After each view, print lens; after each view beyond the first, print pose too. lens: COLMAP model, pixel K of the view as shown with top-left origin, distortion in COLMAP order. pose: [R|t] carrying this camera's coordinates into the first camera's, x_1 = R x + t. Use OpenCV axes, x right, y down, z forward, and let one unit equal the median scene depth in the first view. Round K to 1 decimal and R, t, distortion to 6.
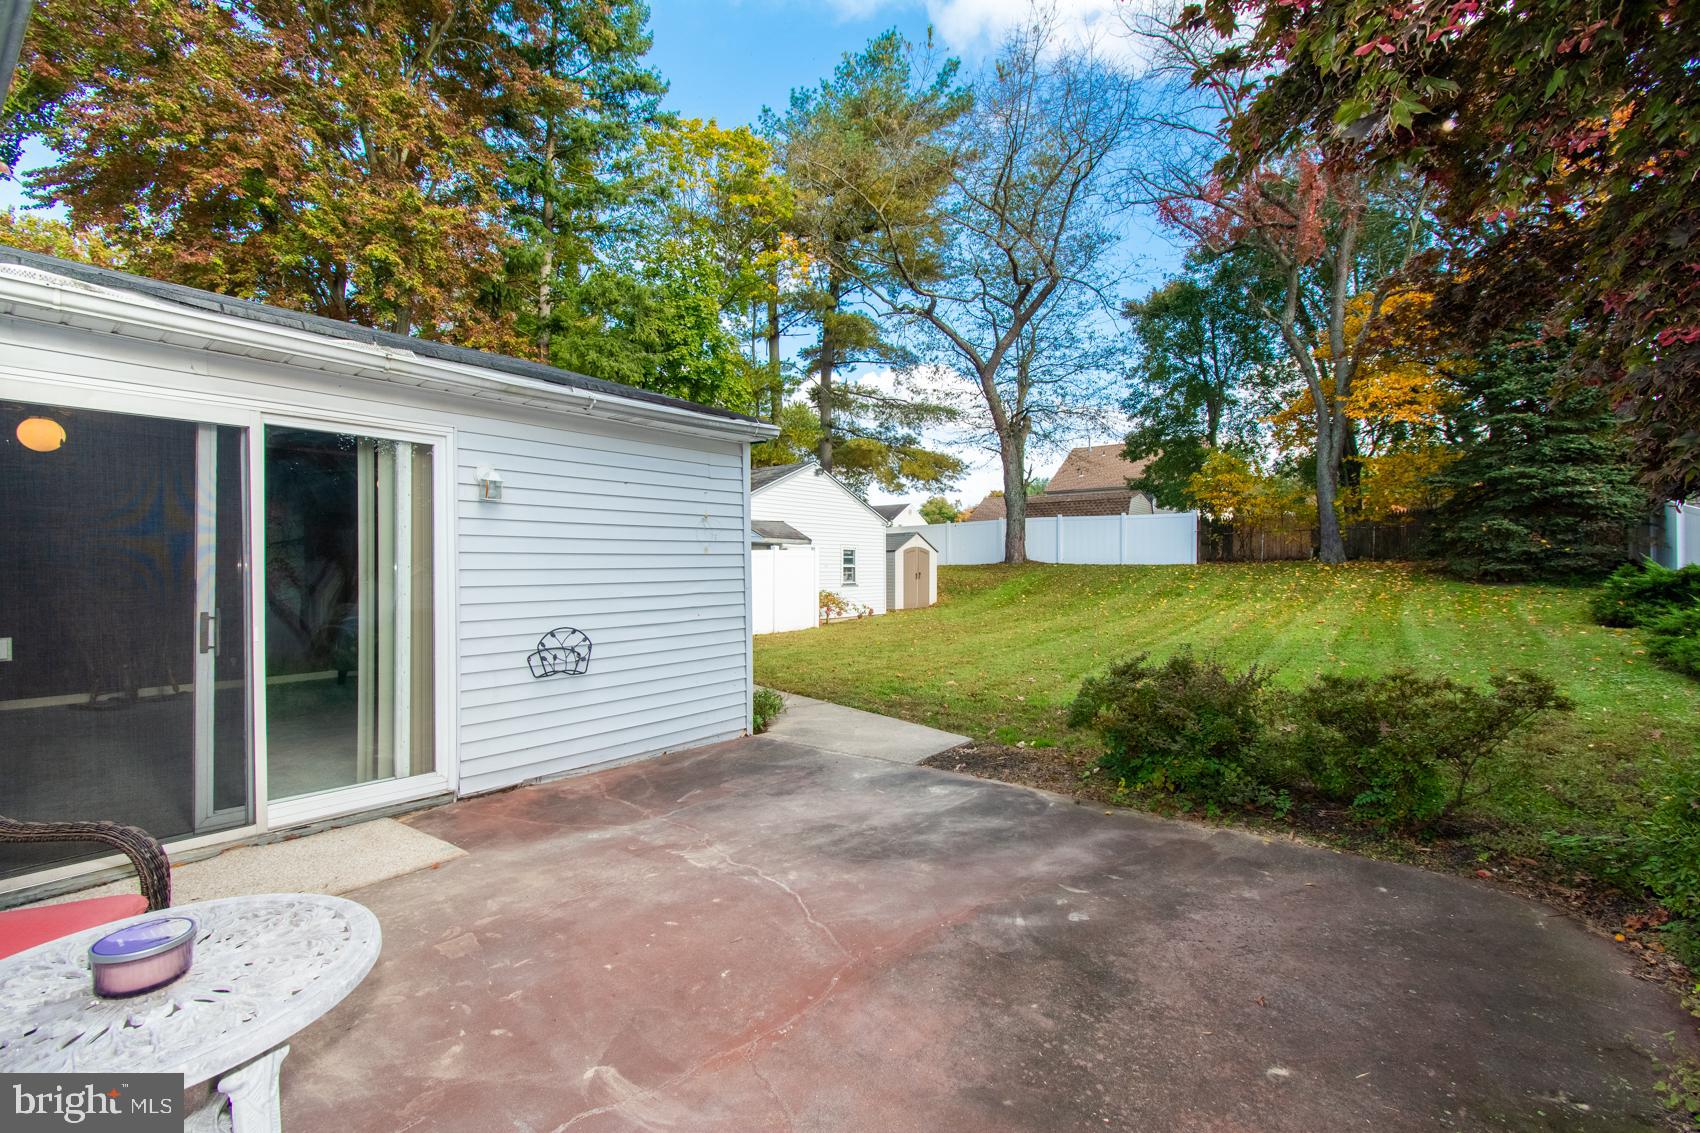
lens RADIAL K [[755.2, 0, 850.4], [0, 755.2, 580.6], [0, 0, 1]] dist [0.003625, -0.000532]
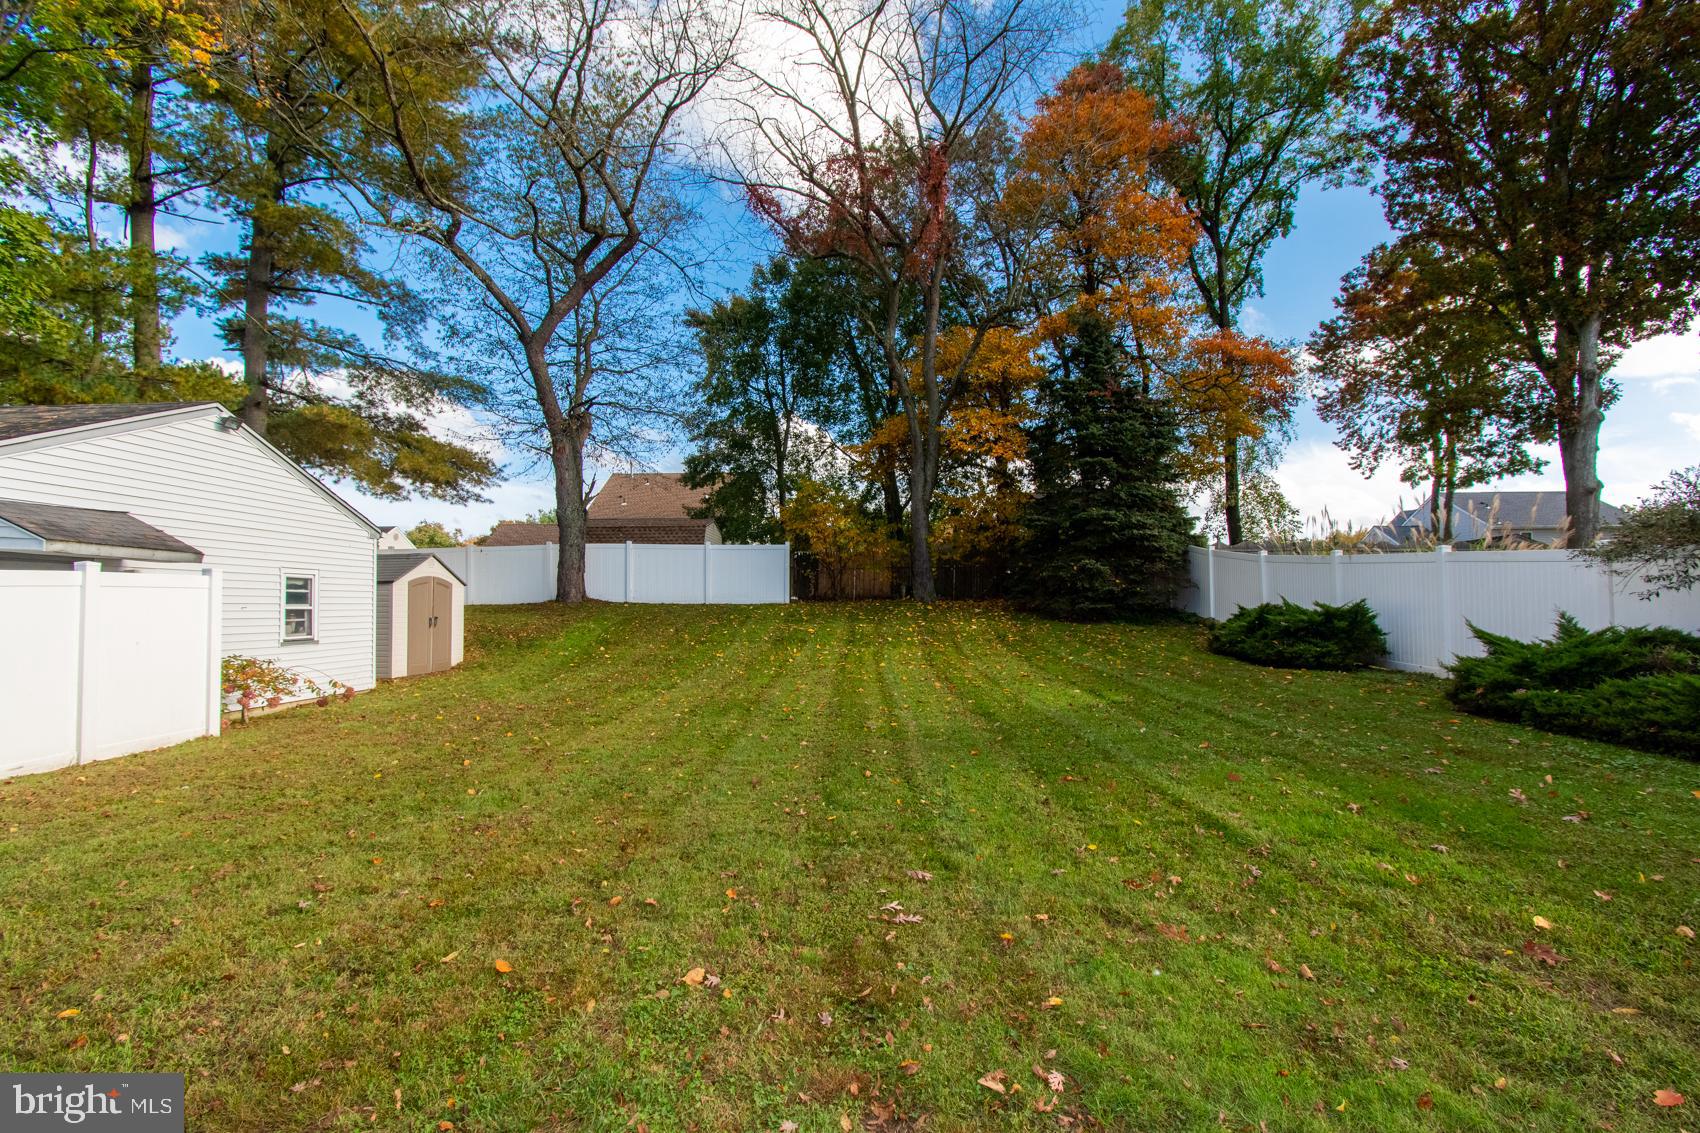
lens RADIAL K [[755.2, 0, 850.4], [0, 755.2, 580.6], [0, 0, 1]] dist [0.003625, -0.000532]
pose [[0.807106, 0.015260, 0.590209, -0.001976], [0.016015, 0.998732, -0.047723, -0.004437], [-0.590189, 0.047970, 0.805838, 0.227470]]
